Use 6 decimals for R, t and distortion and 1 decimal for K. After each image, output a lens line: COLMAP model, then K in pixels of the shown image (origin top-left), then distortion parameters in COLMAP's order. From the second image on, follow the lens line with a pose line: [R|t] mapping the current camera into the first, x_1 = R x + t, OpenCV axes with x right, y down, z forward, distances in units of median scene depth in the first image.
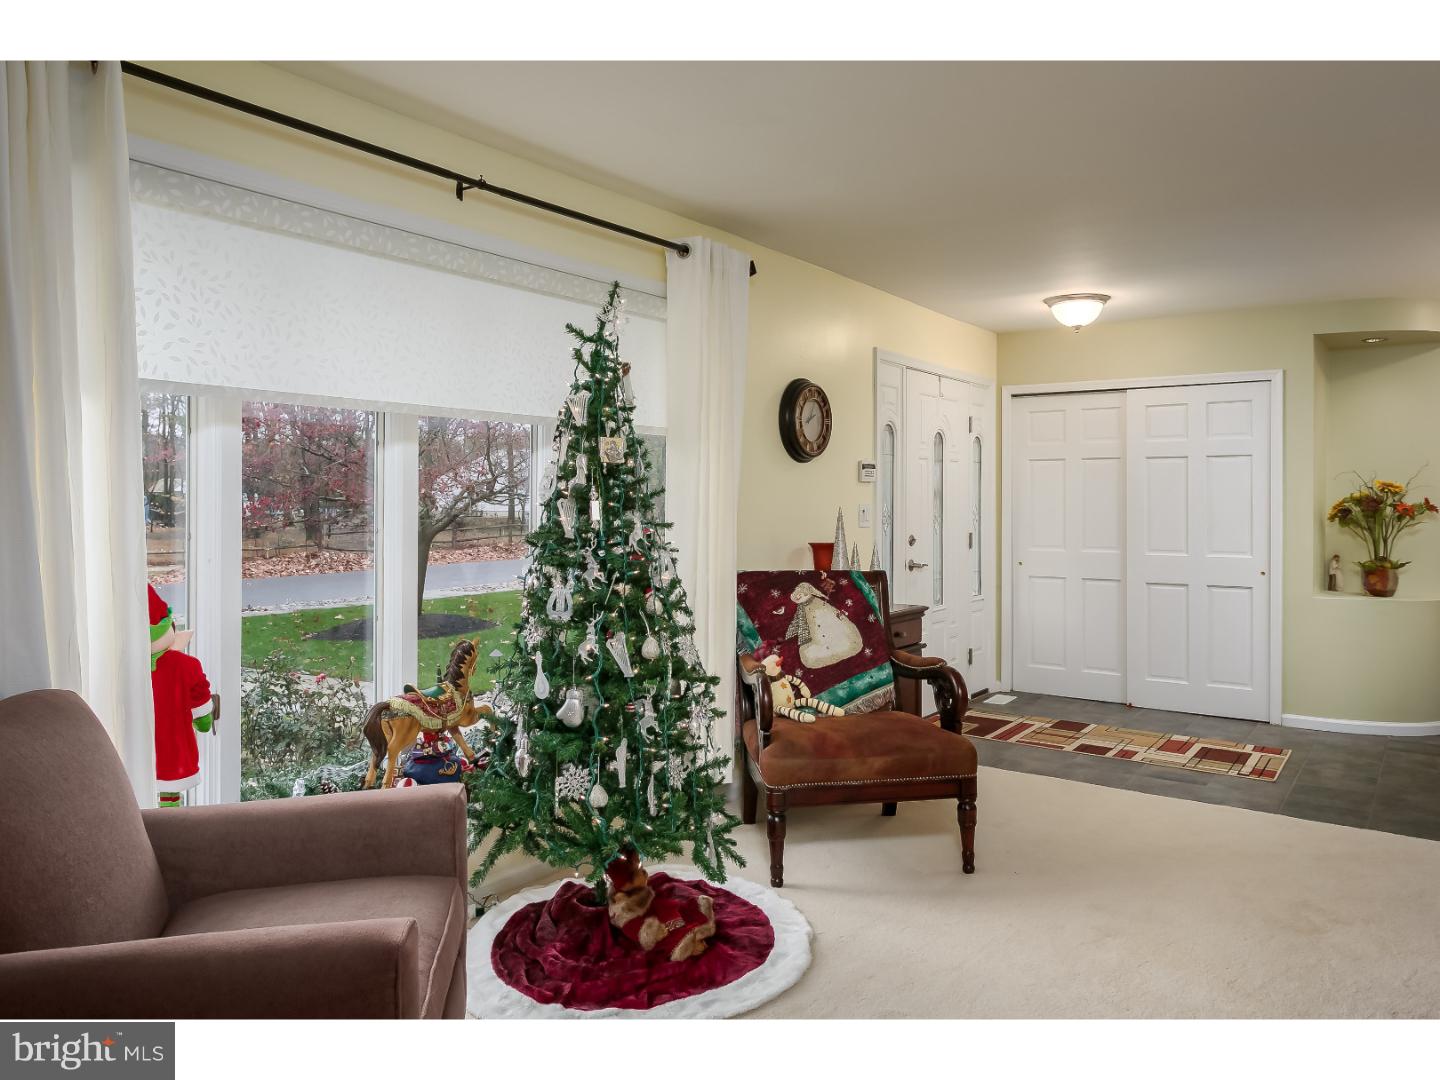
lens RADIAL K [[1014.7, 0, 716.9], [0, 1014.7, 525.8], [0, 0, 1]] dist [0.014275, -0.001781]
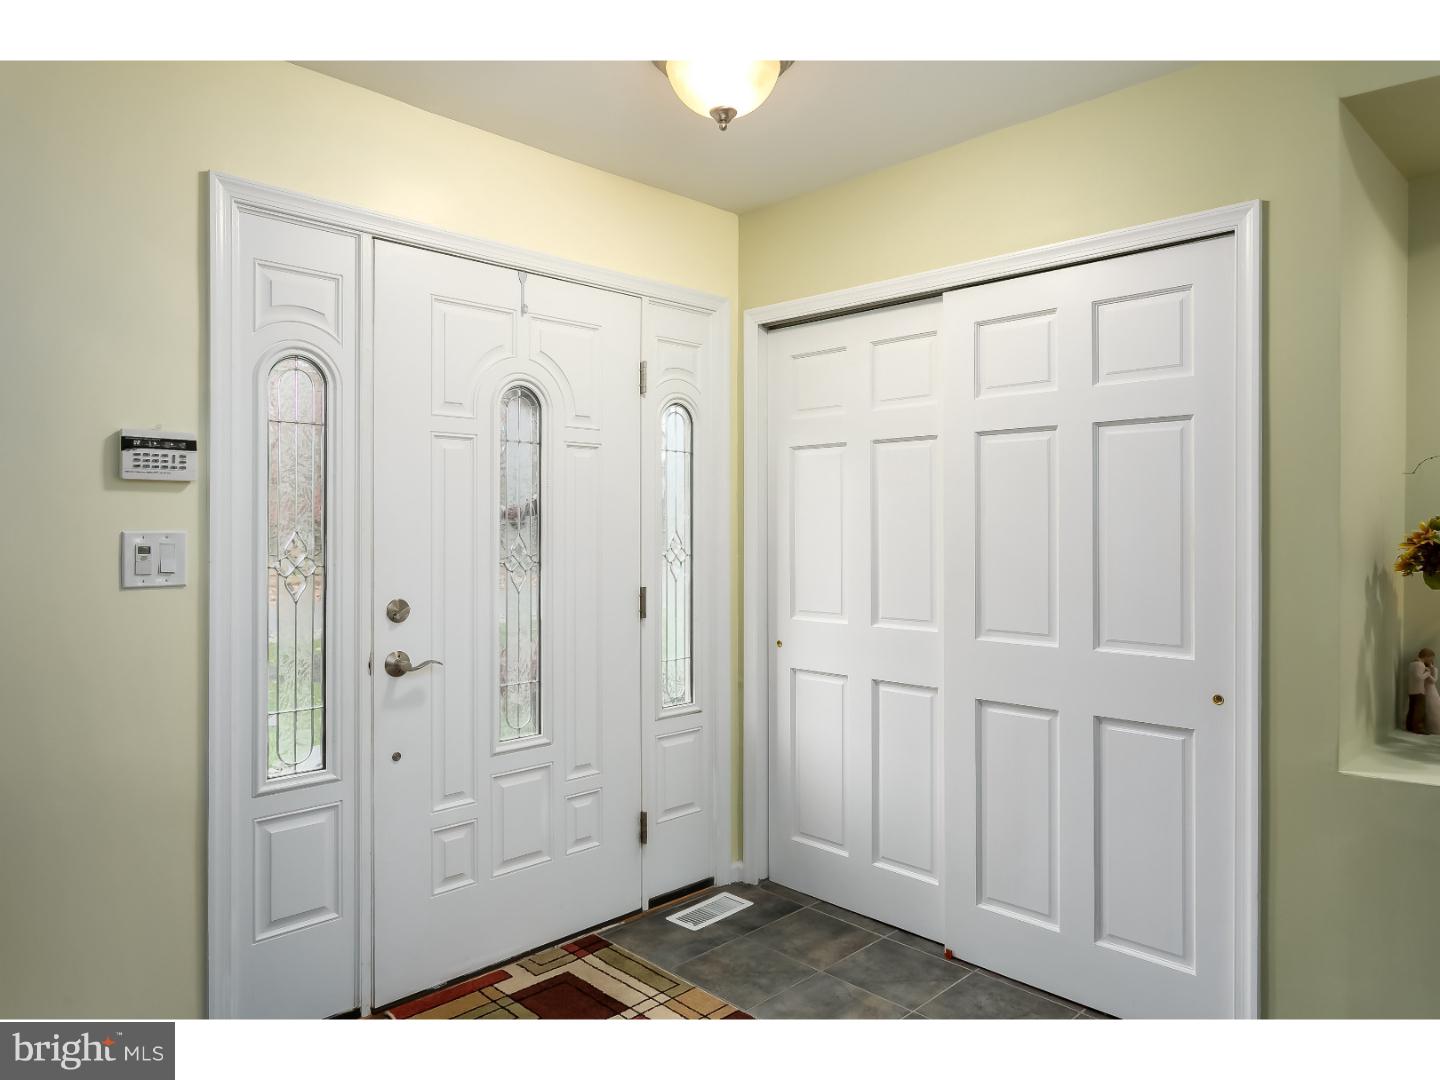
lens RADIAL K [[942.6, 0, 723.7], [0, 942.6, 546.7], [0, 0, 1]] dist [0.021324, -0.000250]
pose [[0.986069, 0.003508, -0.166301, 0.378170], [-0.003542, 0.999994, 0.000092, -0.014320], [0.166301, 0.000499, 0.986075, 0.547262]]
